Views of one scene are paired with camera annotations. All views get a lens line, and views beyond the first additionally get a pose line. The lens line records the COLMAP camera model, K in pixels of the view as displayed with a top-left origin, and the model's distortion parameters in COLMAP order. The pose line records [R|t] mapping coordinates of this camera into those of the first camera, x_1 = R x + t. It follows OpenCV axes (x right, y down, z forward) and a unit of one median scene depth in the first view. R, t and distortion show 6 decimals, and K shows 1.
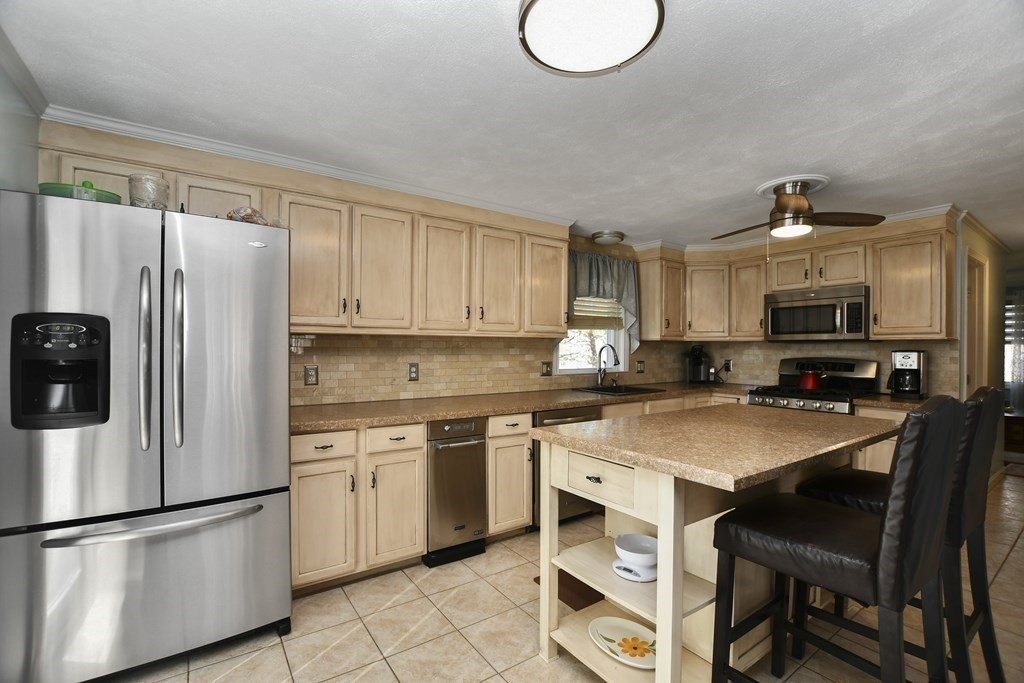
lens RADIAL K [[451.1, 0, 510.9], [0, 451.1, 344.1], [0, 0, 1]] dist [-0.026044, 0.001524]
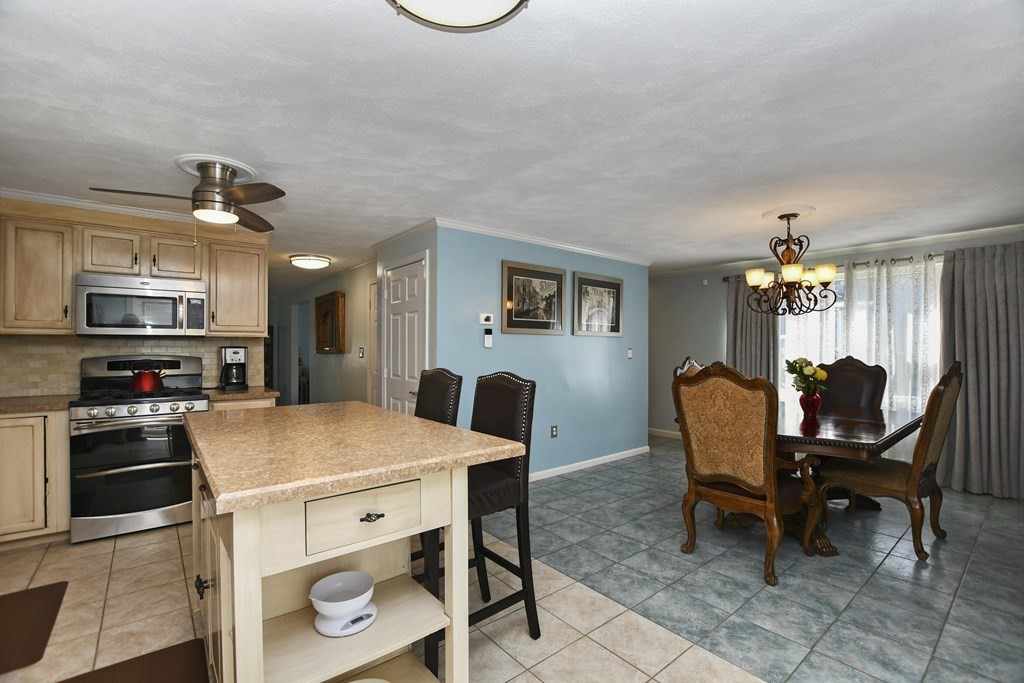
lens RADIAL K [[451.1, 0, 509.4], [0, 451.1, 346.0], [0, 0, 1]] dist [-0.026044, 0.001524]
pose [[-0.065645, -0.003351, 0.997837, -0.268092], [-0.008231, 0.999962, 0.002817, 0.003741], [-0.997809, -0.008028, -0.065670, 0.379201]]
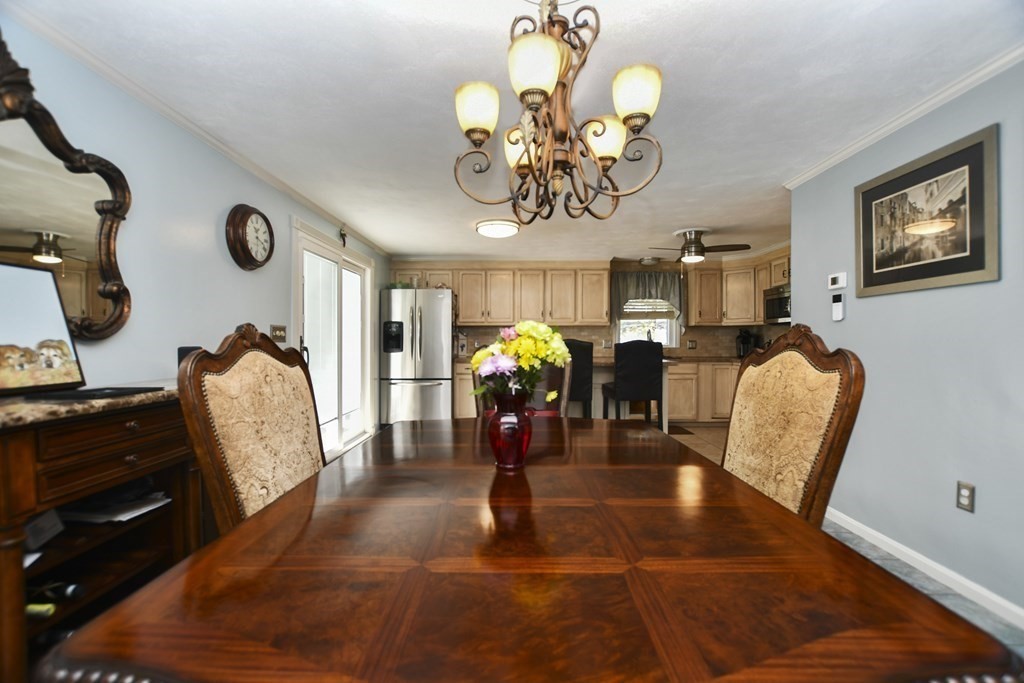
lens RADIAL K [[451.1, 0, 512.0], [0, 451.1, 344.7], [0, 0, 1]] dist [-0.026044, 0.001524]
pose [[0.810474, 0.000403, -0.585775, 0.890290], [0.006739, 0.999927, 0.010011, 0.043941], [0.585736, -0.012061, 0.810412, -0.662026]]
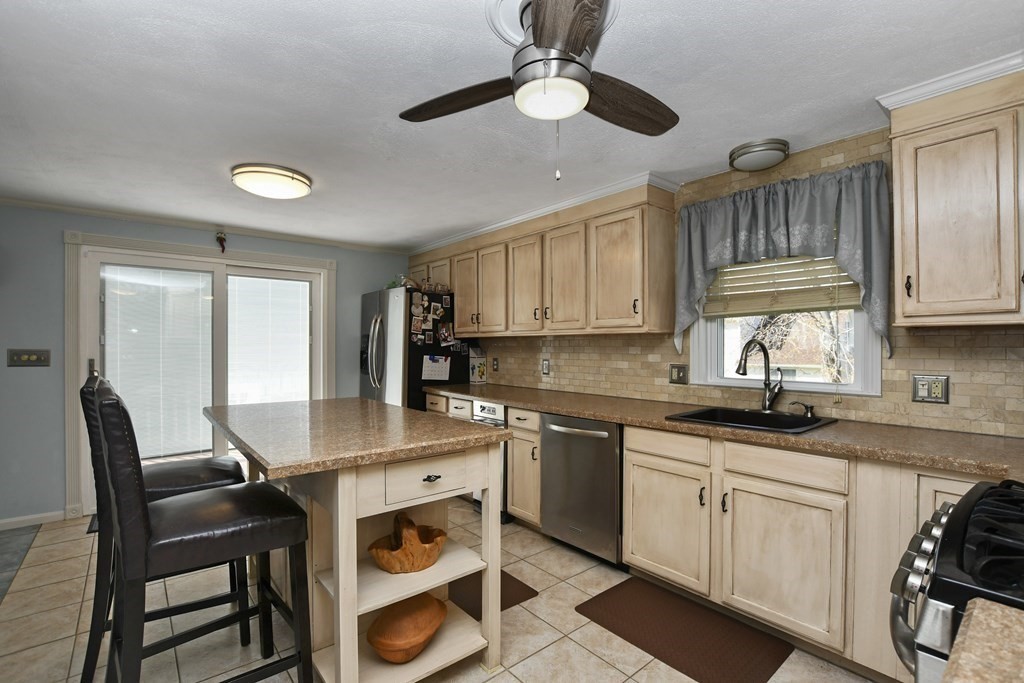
lens RADIAL K [[465.4, 0, 513.2], [0, 465.4, 342.4], [0, 0, 1]] dist [-0.032859, -0.000301]
pose [[0.085782, -0.013311, -0.996225, 0.930249], [0.005830, 0.999900, -0.012858, 0.012101], [0.996297, -0.004705, 0.085851, 0.759389]]
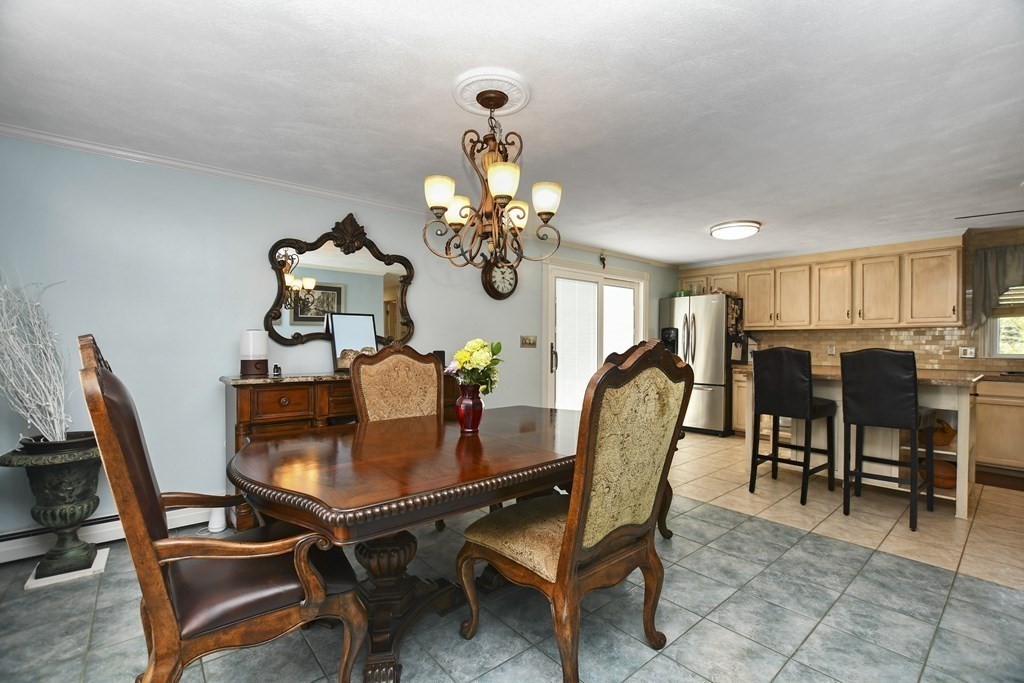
lens RADIAL K [[451.1, 0, 515.3], [0, 451.1, 348.6], [0, 0, 1]] dist [-0.026044, 0.001524]
pose [[0.093305, 0.007785, -0.995607, 1.281572], [0.003300, 0.999962, 0.008128, 0.035781], [0.995632, -0.004044, 0.093275, -0.338448]]
